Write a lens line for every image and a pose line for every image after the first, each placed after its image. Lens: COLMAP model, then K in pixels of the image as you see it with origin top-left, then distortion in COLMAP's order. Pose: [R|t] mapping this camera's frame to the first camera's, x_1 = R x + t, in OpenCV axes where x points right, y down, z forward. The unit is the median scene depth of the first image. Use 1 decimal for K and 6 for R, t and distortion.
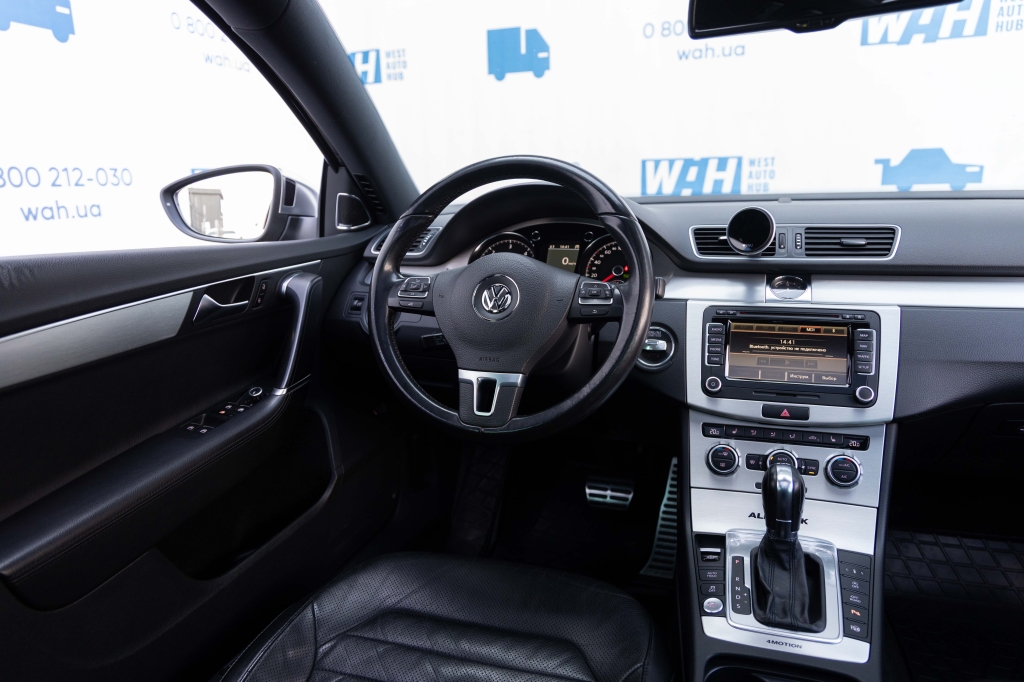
lens RADIAL K [[683.5, 0, 513.6], [0, 683.5, 338.4], [0, 0, 1]] dist [0.005571, -0.003362]
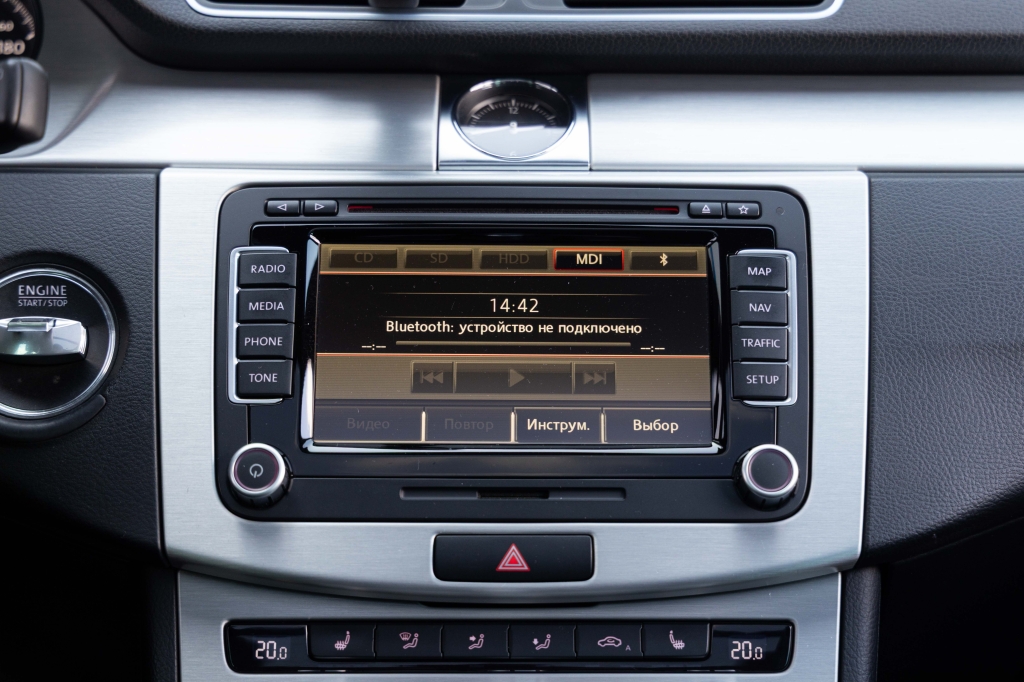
lens RADIAL K [[2043.0, 0, 511.6], [0, 2043.0, 344.8], [0, 0, 1]] dist [0.035834, 0.000000]
pose [[0.946207, -0.032783, 0.321897, 0.132856], [0.044665, 0.998564, -0.029595, 0.046330], [-0.320465, 0.042380, 0.946312, 0.216877]]
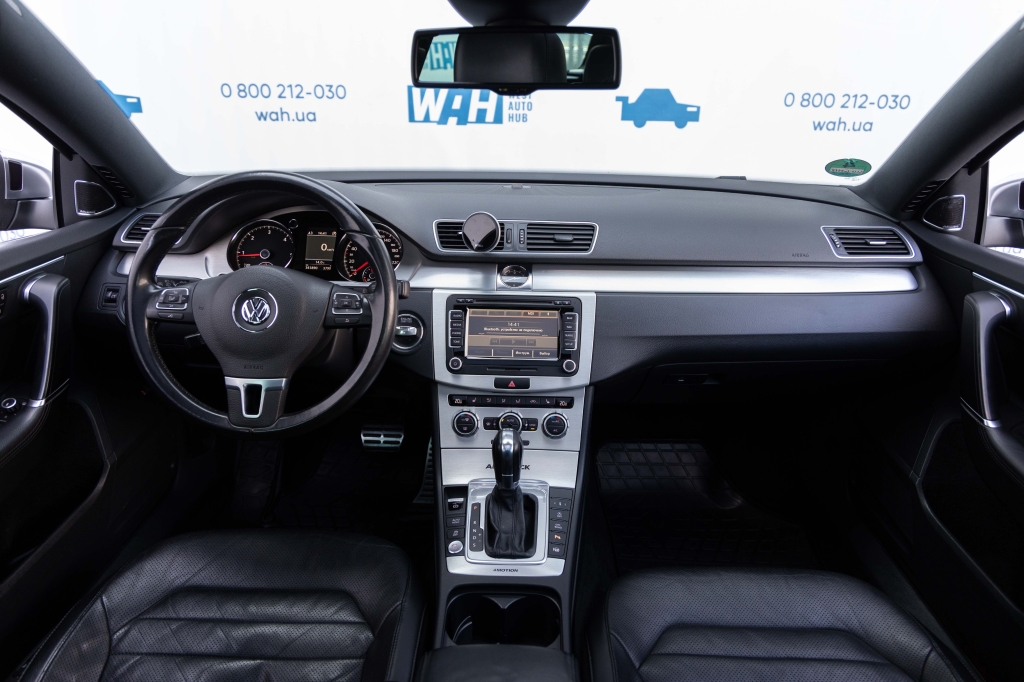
lens RADIAL K [[683.5, 0, 507.7], [0, 683.5, 341.3], [0, 0, 1]] dist [0.005571, -0.003362]
pose [[0.954666, -0.074045, 0.288324, 0.037716], [0.028348, 0.986782, 0.159556, -0.161624], [-0.296328, -0.144149, 0.944146, -0.153035]]
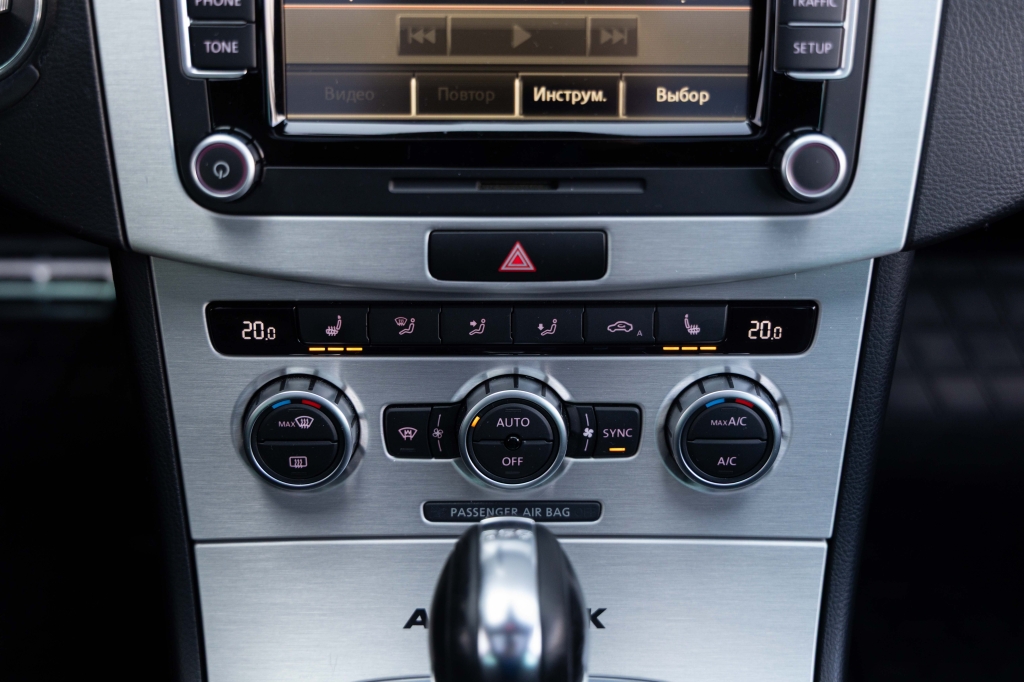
lens RADIAL K [[1454.3, 0, 510.1], [0, 1454.3, 336.4], [0, 0, 1]] dist [-0.000091, 0.000000]
pose [[0.944792, -0.193301, 0.264579, 0.245067], [0.042485, 0.872907, 0.486034, -0.118444], [-0.324903, -0.447960, 0.832928, 0.539591]]
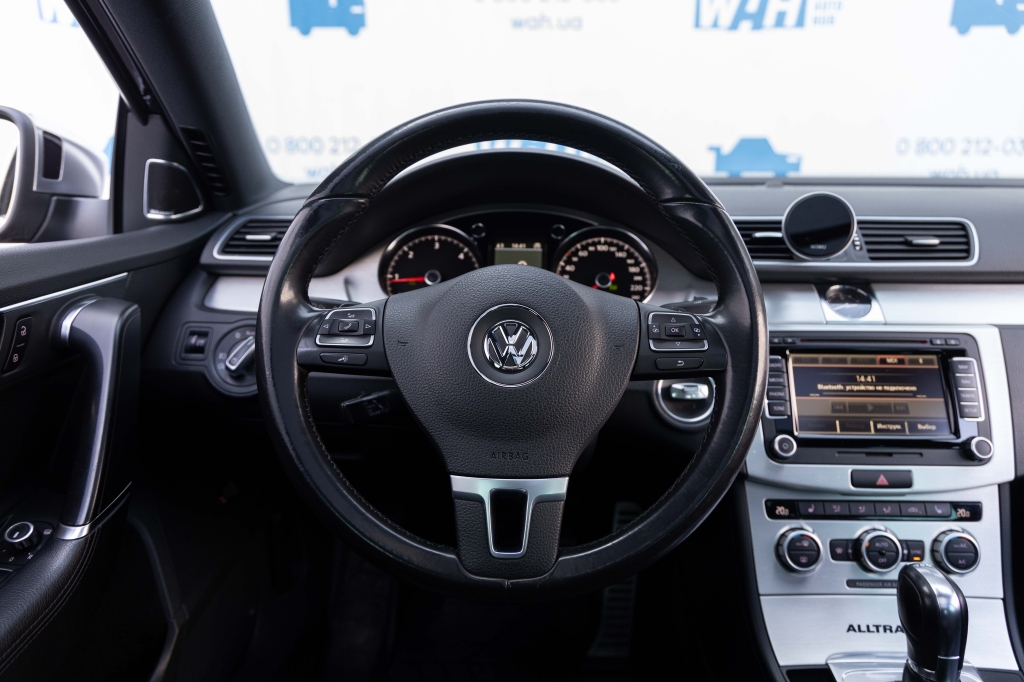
lens RADIAL K [[683.5, 0, 508.4], [0, 683.5, 339.7], [0, 0, 1]] dist [0.005571, -0.003362]
pose [[0.952962, -0.048952, 0.299109, -0.183843], [0.041263, 0.998637, 0.031974, -0.076749], [-0.300266, -0.018128, 0.953683, 0.422127]]
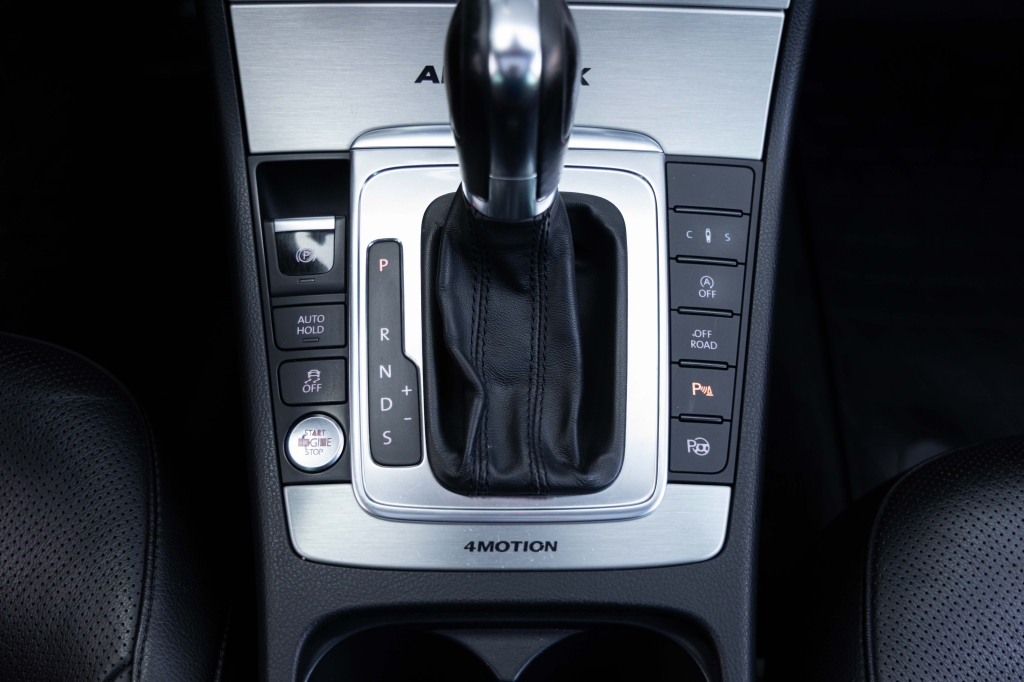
lens RADIAL K [[1454.3, 0, 510.4], [0, 1454.3, 332.3], [0, 0, 1]] dist [-0.000091, 0.000000]
pose [[0.940600, -0.246541, 0.233429, 0.193960], [0.014740, 0.716538, 0.697392, -0.120224], [-0.339197, -0.652527, 0.677610, 0.443441]]
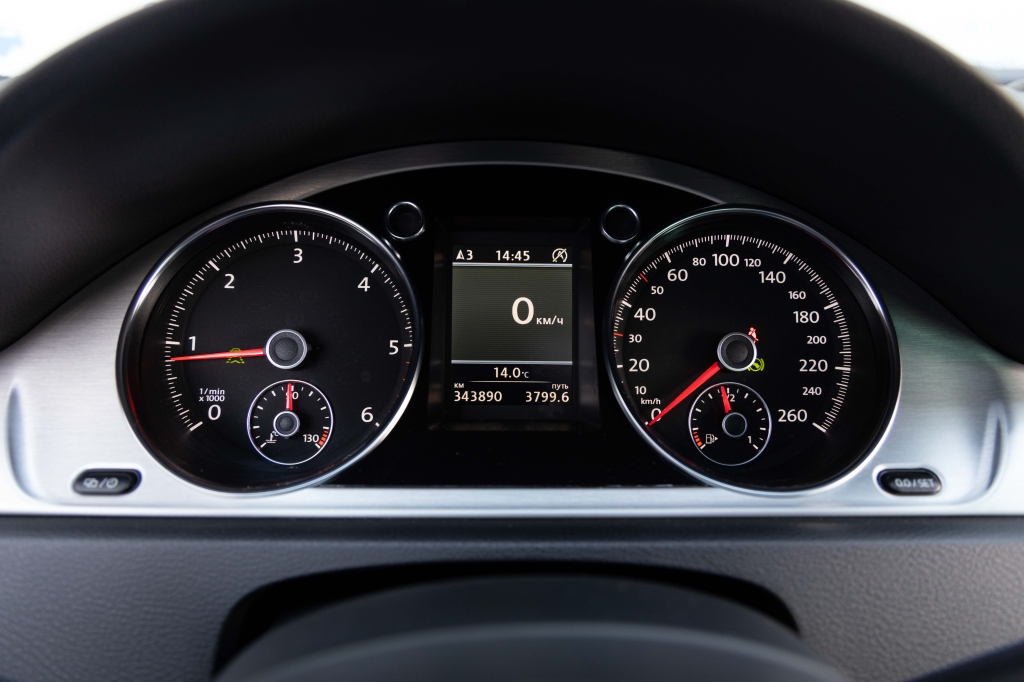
lens RADIAL K [[683.5, 0, 502.4], [0, 683.5, 339.6], [0, 0, 1]] dist [0.005571, -0.003362]
pose [[0.931790, -0.112105, 0.345254, -0.032309], [0.047984, 0.980810, 0.188971, -0.189907], [-0.359813, -0.159515, 0.919288, 0.931245]]
